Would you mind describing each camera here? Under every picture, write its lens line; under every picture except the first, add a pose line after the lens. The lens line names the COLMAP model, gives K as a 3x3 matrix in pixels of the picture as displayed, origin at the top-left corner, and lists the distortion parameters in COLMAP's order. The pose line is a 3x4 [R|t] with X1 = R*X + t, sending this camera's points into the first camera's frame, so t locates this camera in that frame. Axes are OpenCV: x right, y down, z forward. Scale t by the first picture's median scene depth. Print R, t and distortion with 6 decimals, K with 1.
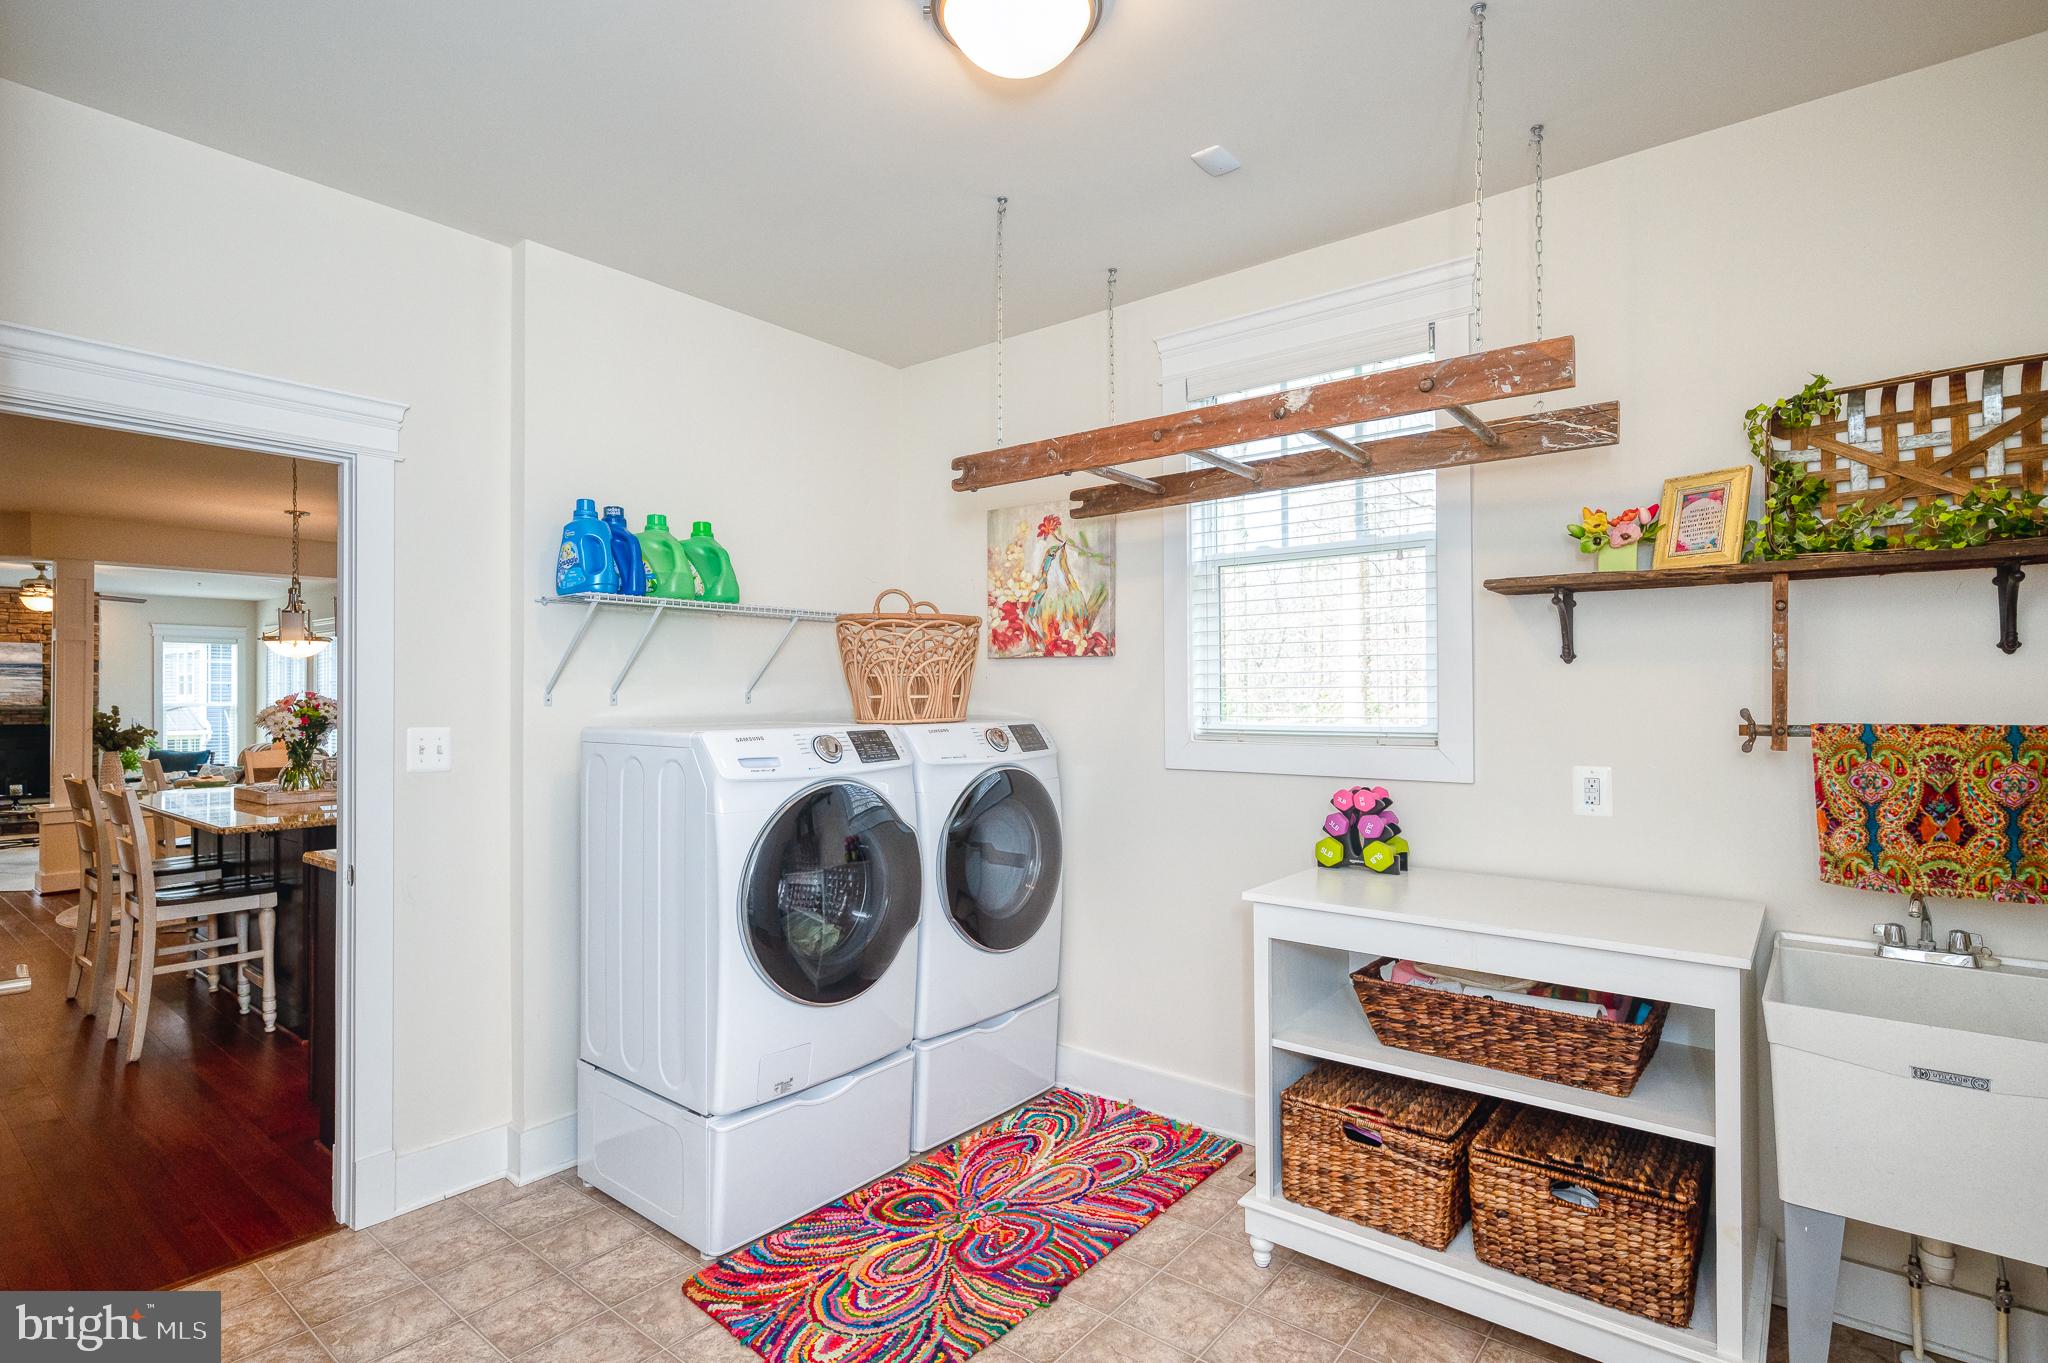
lens RADIAL K [[1006.1, 0, 1028.7], [0, 1006.1, 684.6], [0, 0, 1]] dist [0.001109, 0.000102]
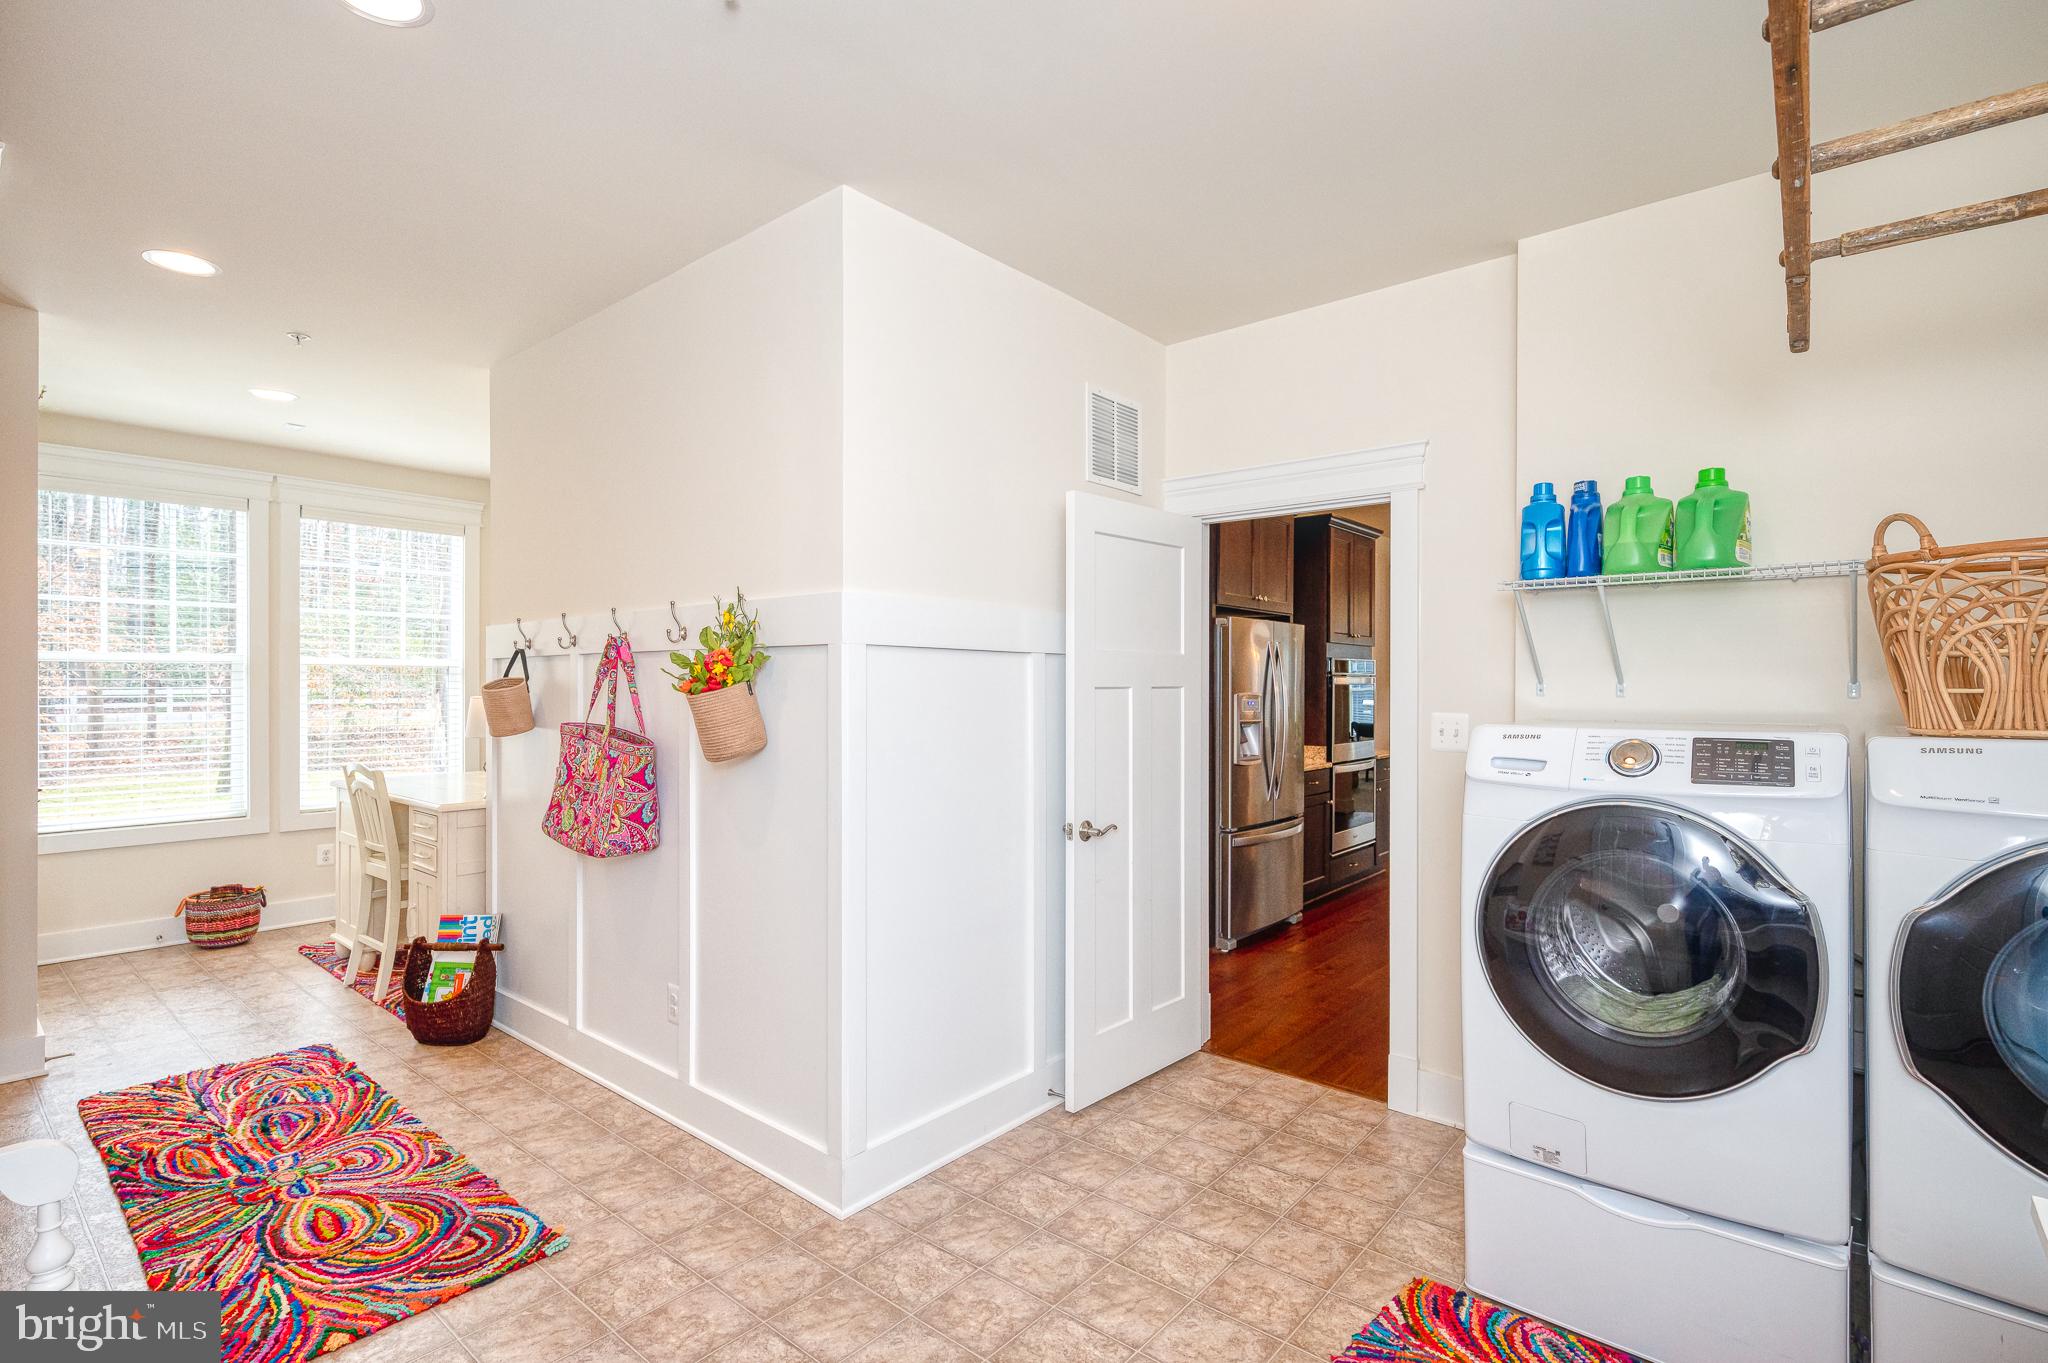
lens RADIAL K [[1006.1, 0, 1028.7], [0, 1006.1, 684.6], [0, 0, 1]] dist [0.001109, 0.000102]
pose [[-0.041299, 0.002183, -0.999144, 0.558366], [0.009075, 0.999957, 0.001810, 0.003565], [0.999106, -0.008993, -0.041317, 0.559401]]
